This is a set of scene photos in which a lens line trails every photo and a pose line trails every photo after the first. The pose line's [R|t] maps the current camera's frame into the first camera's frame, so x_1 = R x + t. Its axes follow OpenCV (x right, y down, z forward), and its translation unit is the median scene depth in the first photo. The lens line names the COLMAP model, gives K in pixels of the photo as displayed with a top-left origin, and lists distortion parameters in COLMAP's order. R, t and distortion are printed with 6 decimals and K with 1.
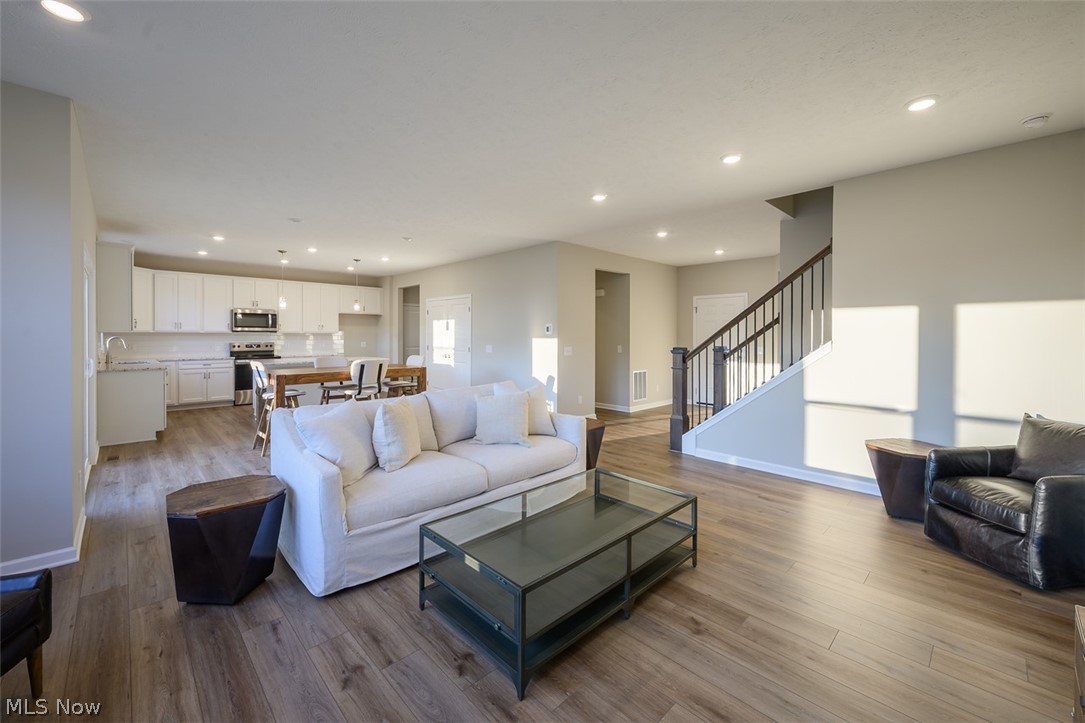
lens RADIAL K [[433.4, 0, 543.5], [0, 433.4, 337.5], [0, 0, 1]] dist [0.000463, 0.000060]
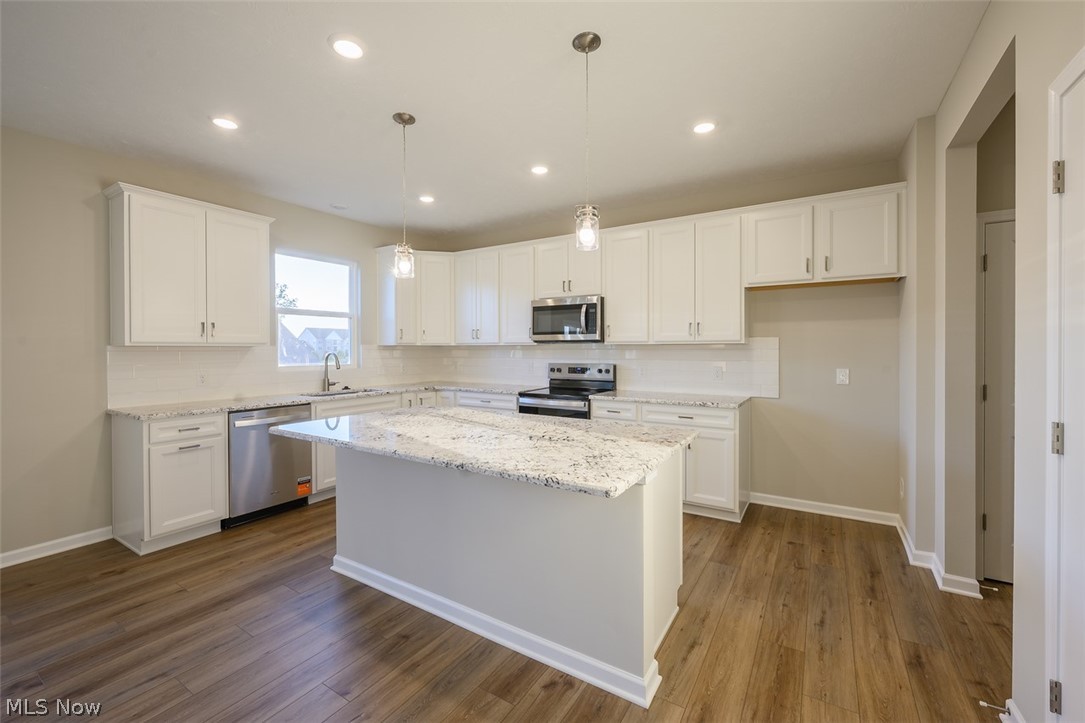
lens RADIAL K [[448.9, 0, 542.5], [0, 448.9, 361.5], [0, 0, 1]] dist [0.000081, -0.000009]
pose [[0.233208, 0.021754, -0.972184, -0.167207], [0.001592, 0.999740, 0.022753, -0.002738], [0.972426, -0.006853, 0.233112, 0.847489]]
